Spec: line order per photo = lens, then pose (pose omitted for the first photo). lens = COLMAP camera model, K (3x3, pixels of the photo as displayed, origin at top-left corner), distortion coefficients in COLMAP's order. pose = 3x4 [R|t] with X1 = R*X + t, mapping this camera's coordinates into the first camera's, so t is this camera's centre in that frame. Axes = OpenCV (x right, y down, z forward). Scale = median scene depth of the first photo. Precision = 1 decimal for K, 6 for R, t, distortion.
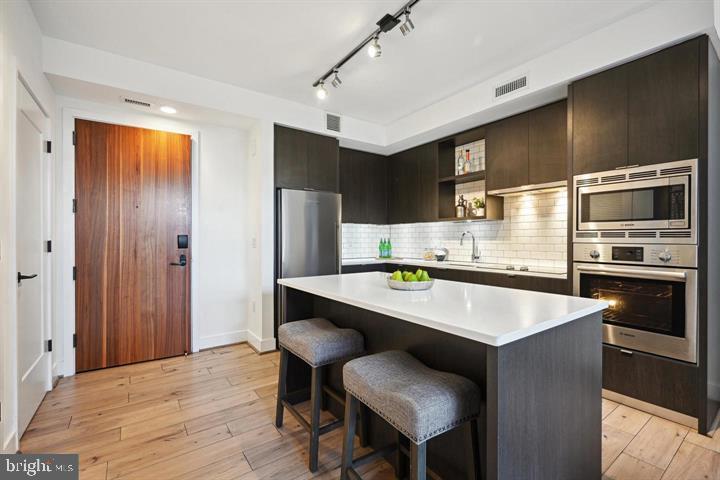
lens RADIAL K [[324.0, 0, 368.8], [0, 324.0, 240.4], [0, 0, 1]] dist [-0.000300, -0.000041]
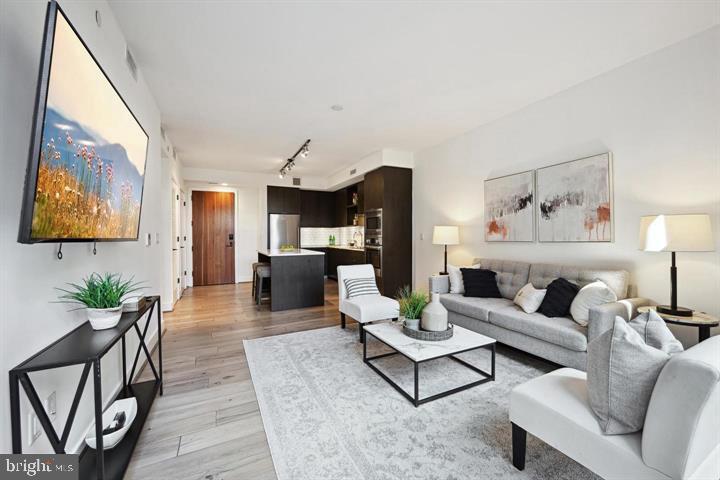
lens RADIAL K [[277.7, 0, 360.0], [0, 277.7, 240.0], [0, 0, 1]] dist [-0.000790, -0.000080]
pose [[0.986782, 0.000916, -0.162053, 0.718165], [0.001278, 0.999909, 0.013435, 0.002039], [0.162051, -0.013464, 0.986691, -0.898308]]
